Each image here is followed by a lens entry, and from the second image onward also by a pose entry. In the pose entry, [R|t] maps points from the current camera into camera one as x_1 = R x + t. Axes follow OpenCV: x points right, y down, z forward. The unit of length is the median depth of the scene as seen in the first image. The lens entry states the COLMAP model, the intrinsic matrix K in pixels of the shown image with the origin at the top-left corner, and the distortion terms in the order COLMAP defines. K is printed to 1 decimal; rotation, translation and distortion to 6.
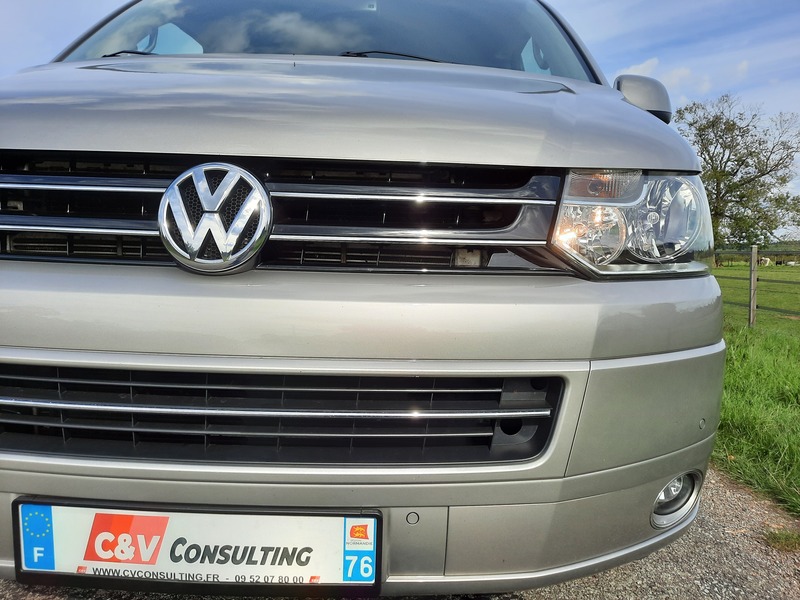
lens RADIAL K [[660.6, 0, 400.0], [0, 660.6, 300.0], [0, 0, 1]] dist [-0.002074, -0.002642]
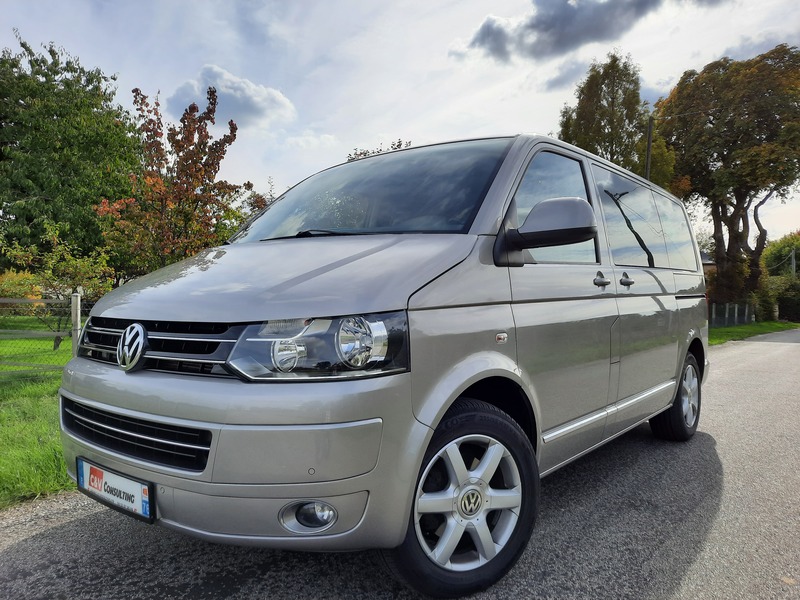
lens RADIAL K [[660.6, 0, 400.0], [0, 660.6, 300.0], [0, 0, 1]] dist [-0.002074, -0.002642]
pose [[0.759974, -0.022082, -0.649579, 1.963801], [-0.043845, 0.995404, -0.085134, -0.130977], [0.648473, 0.093181, 0.755513, -0.165927]]
